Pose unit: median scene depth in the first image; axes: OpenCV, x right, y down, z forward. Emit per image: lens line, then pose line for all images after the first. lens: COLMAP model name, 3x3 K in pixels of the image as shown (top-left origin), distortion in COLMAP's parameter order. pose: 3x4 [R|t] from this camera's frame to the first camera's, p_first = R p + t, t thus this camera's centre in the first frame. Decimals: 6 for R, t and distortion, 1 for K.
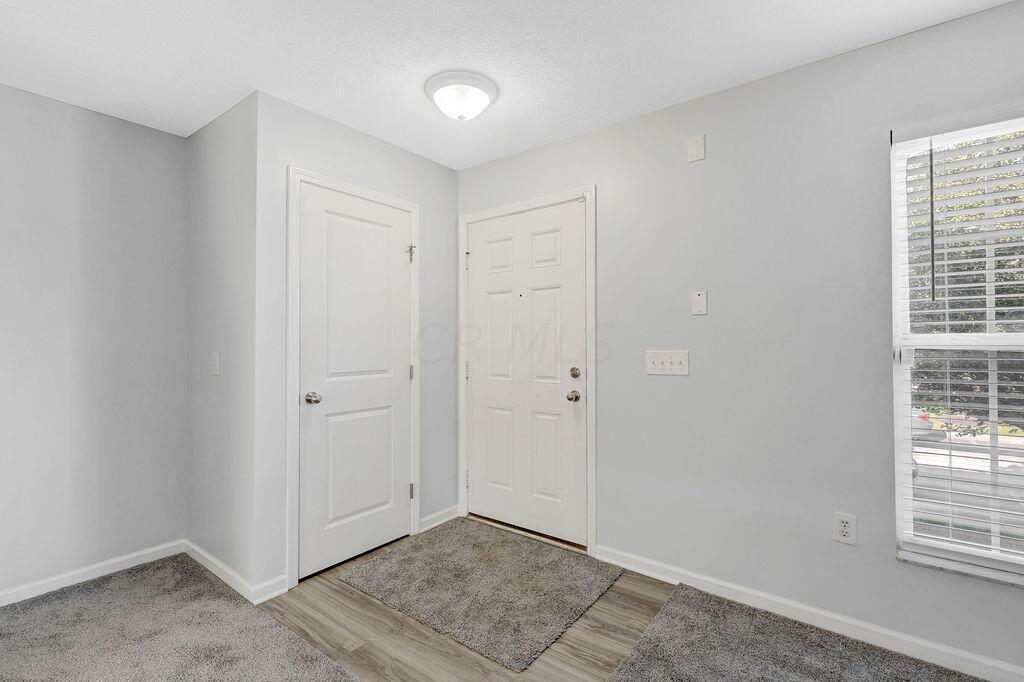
lens RADIAL K [[463.6, 0, 509.8], [0, 463.6, 338.1], [0, 0, 1]] dist [0.004181, 0.000088]
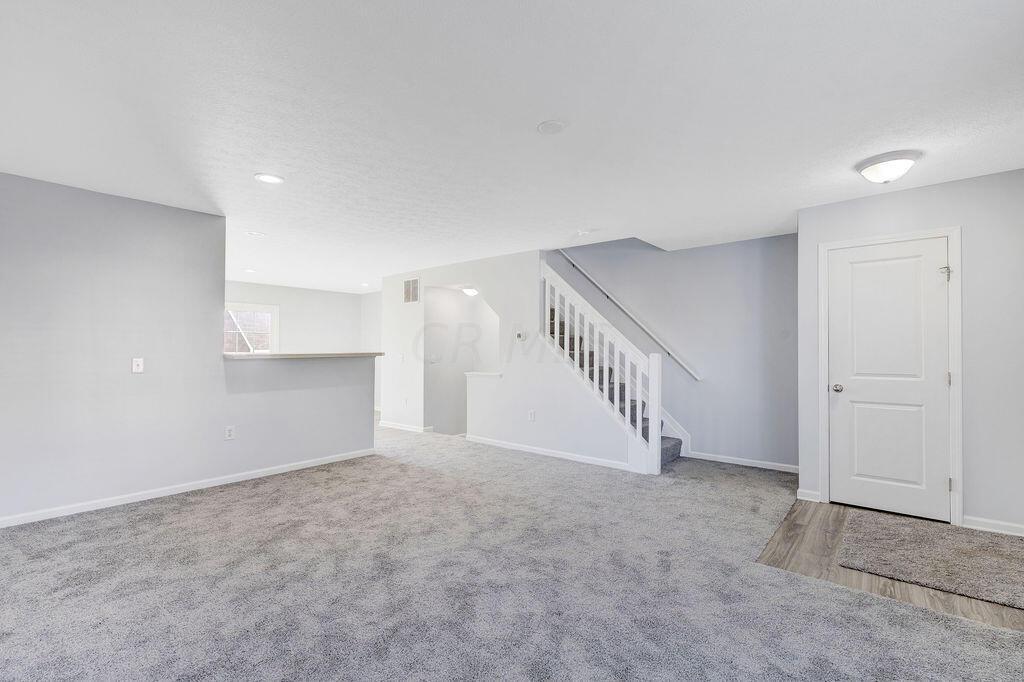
lens RADIAL K [[448.0, 0, 508.7], [0, 448.0, 328.5], [0, 0, 1]] dist [0.000346, -0.000224]
pose [[-0.062606, -0.048572, -0.996856, 1.090855], [0.006574, 0.998773, -0.049079, -0.003305], [0.998017, -0.009626, -0.062210, 0.000004]]
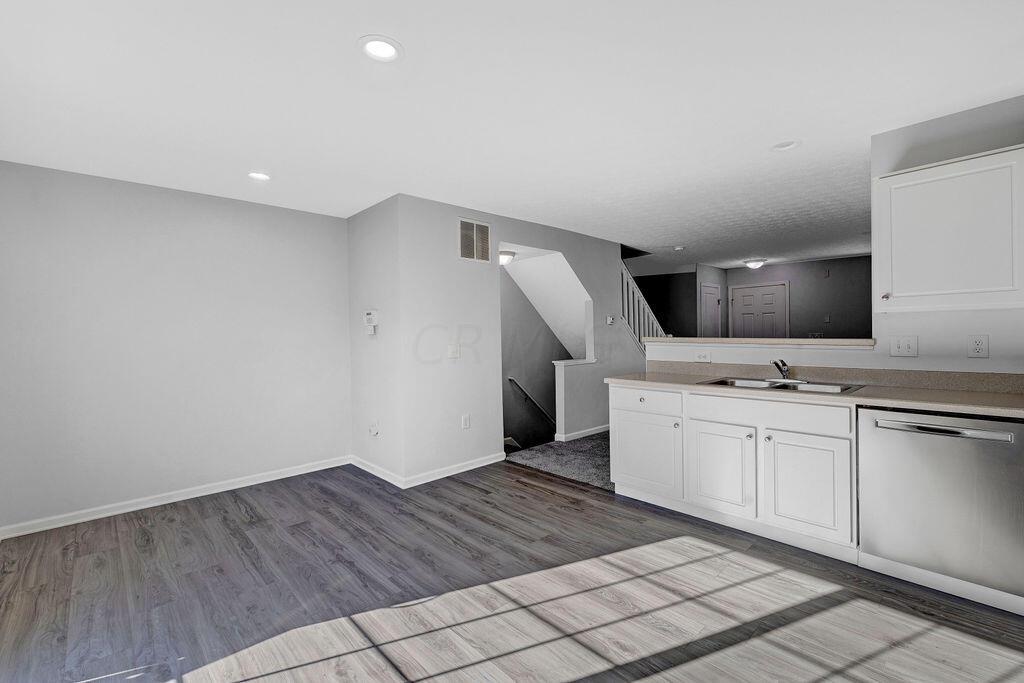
lens RADIAL K [[447.9, 0, 515.5], [0, 447.9, 336.6], [0, 0, 1]] dist [0.000753, -0.000031]
pose [[0.986210, -0.012544, -0.165023, -1.265748], [0.015583, 0.999732, 0.017137, -0.036477], [0.164764, -0.019472, 0.986141, -2.529061]]
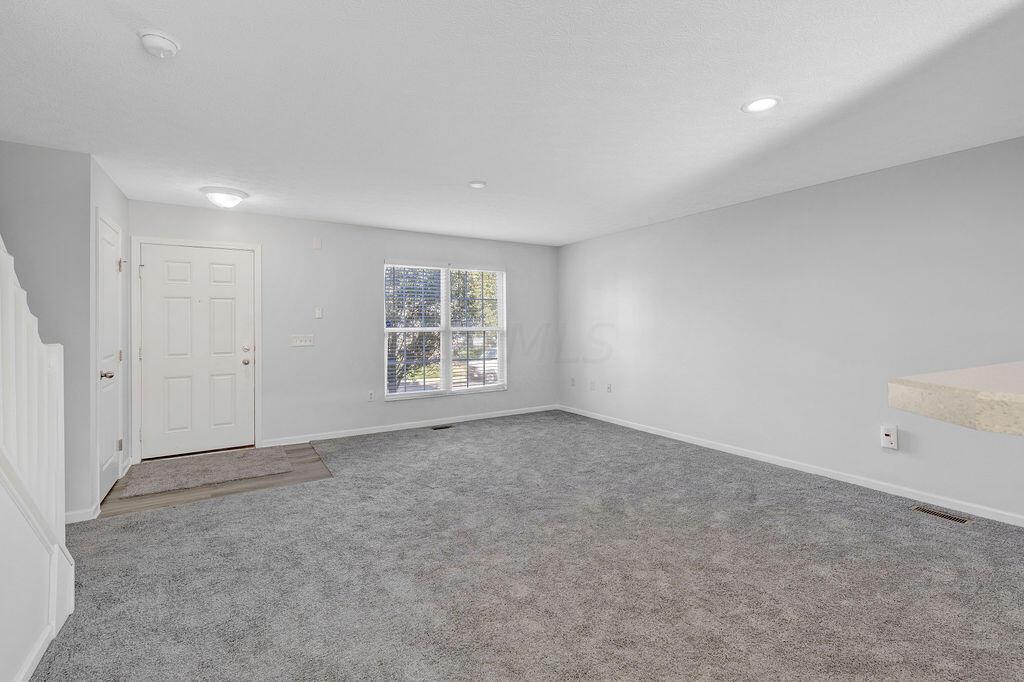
lens RADIAL K [[448.0, 0, 508.7], [0, 448.0, 328.5], [0, 0, 1]] dist [0.000346, -0.000224]
pose [[0.350875, -0.007845, 0.936390, -1.250143], [-0.004044, 0.999943, 0.009893, -0.026338], [-0.936414, -0.007258, 0.350823, -0.597025]]
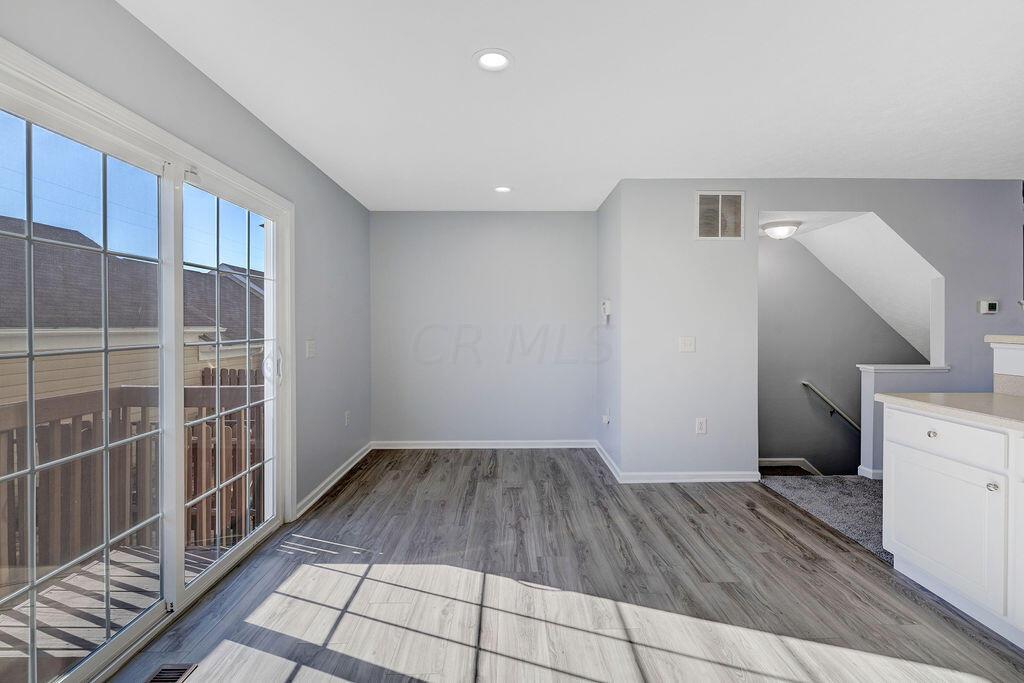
lens RADIAL K [[458.1, 0, 511.4], [0, 458.1, 329.0], [0, 0, 1]] dist [0.001366, -0.000196]
pose [[0.611223, 0.009452, -0.791402, -0.918521], [0.005014, 0.999862, 0.015814, -0.034075], [0.791443, -0.013634, 0.611091, -2.300090]]
